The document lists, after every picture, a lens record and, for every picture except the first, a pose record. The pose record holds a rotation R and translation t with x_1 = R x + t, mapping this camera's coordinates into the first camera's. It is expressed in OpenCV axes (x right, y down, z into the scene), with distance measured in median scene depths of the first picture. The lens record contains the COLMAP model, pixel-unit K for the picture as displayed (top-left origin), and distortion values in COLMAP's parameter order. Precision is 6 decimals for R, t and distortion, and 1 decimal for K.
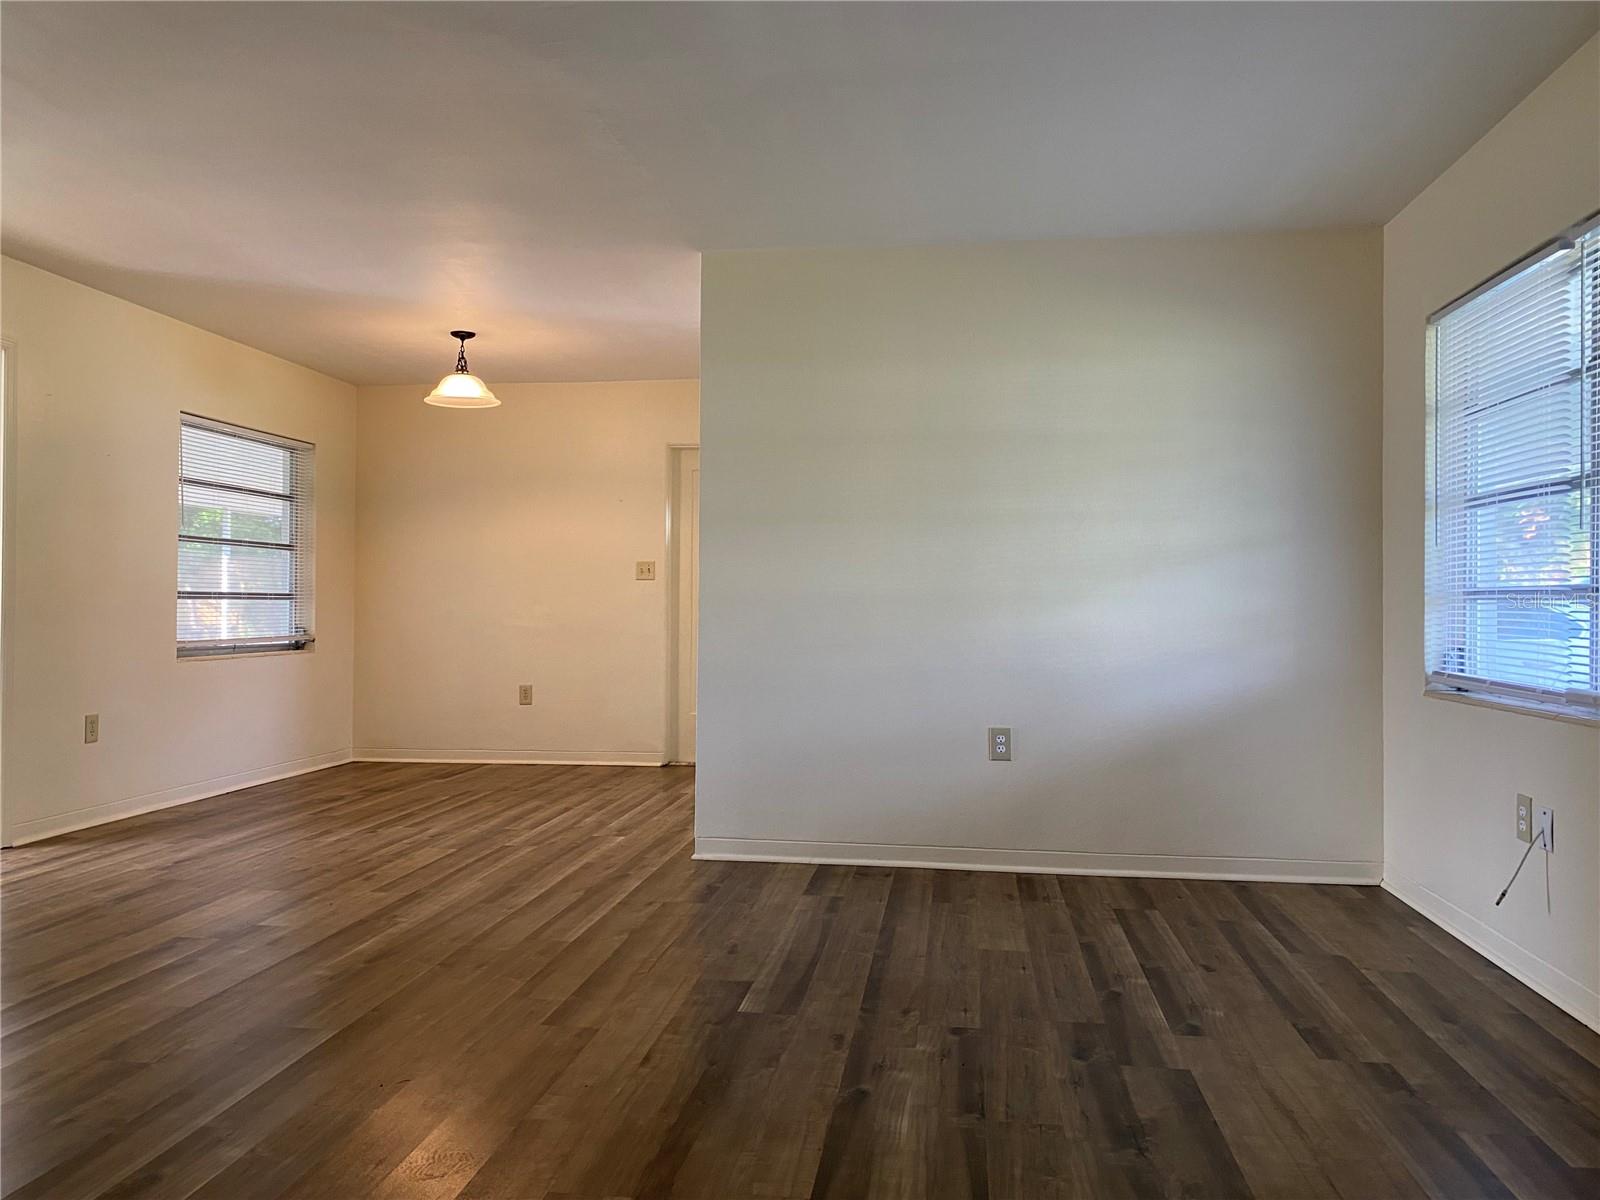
lens RADIAL K [[1228.3, 0, 800.0], [0, 1228.3, 600.0], [0, 0, 1]] dist [0.021145, -0.005598]
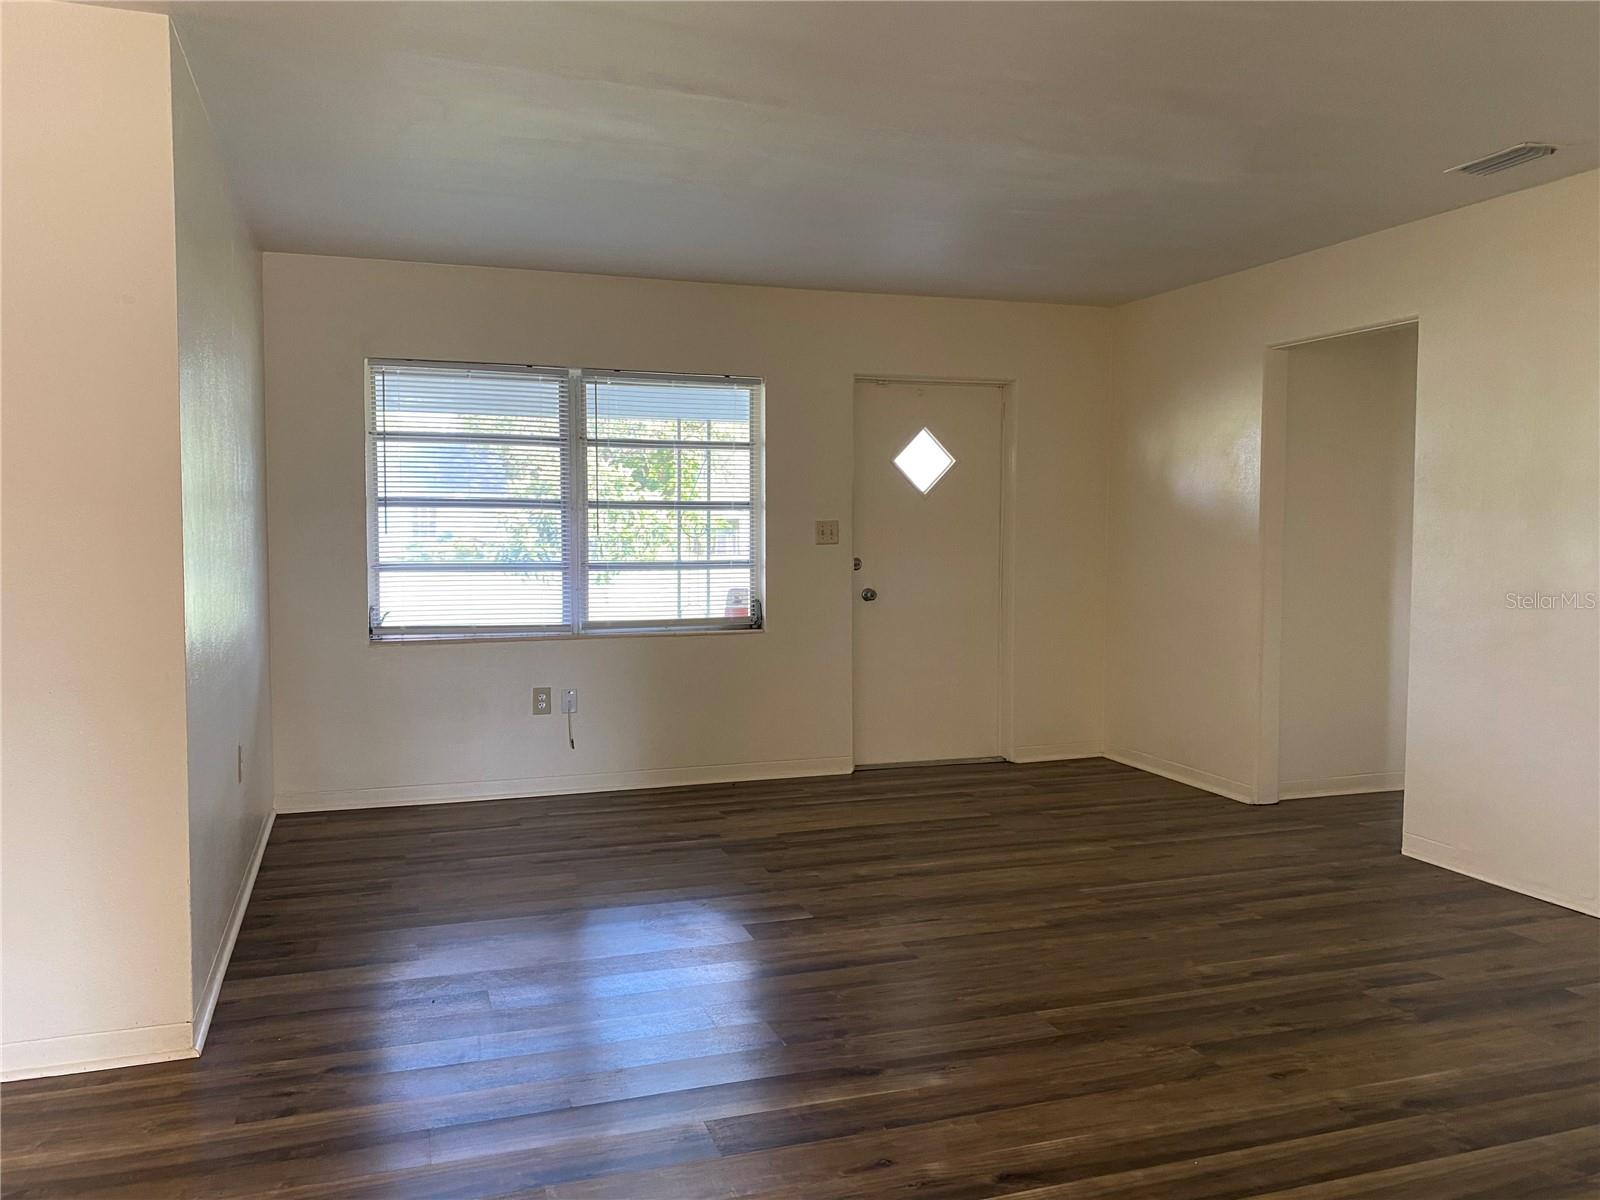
lens RADIAL K [[1208.7, 0, 782.2], [0, 1208.7, 595.0], [0, 0, 1]] dist [0.047811, -0.051482]
pose [[-0.441209, -0.059179, 0.895451, -0.860077], [-0.009428, 0.998074, 0.061315, -0.061297], [-0.897355, 0.018610, -0.440917, 1.176614]]
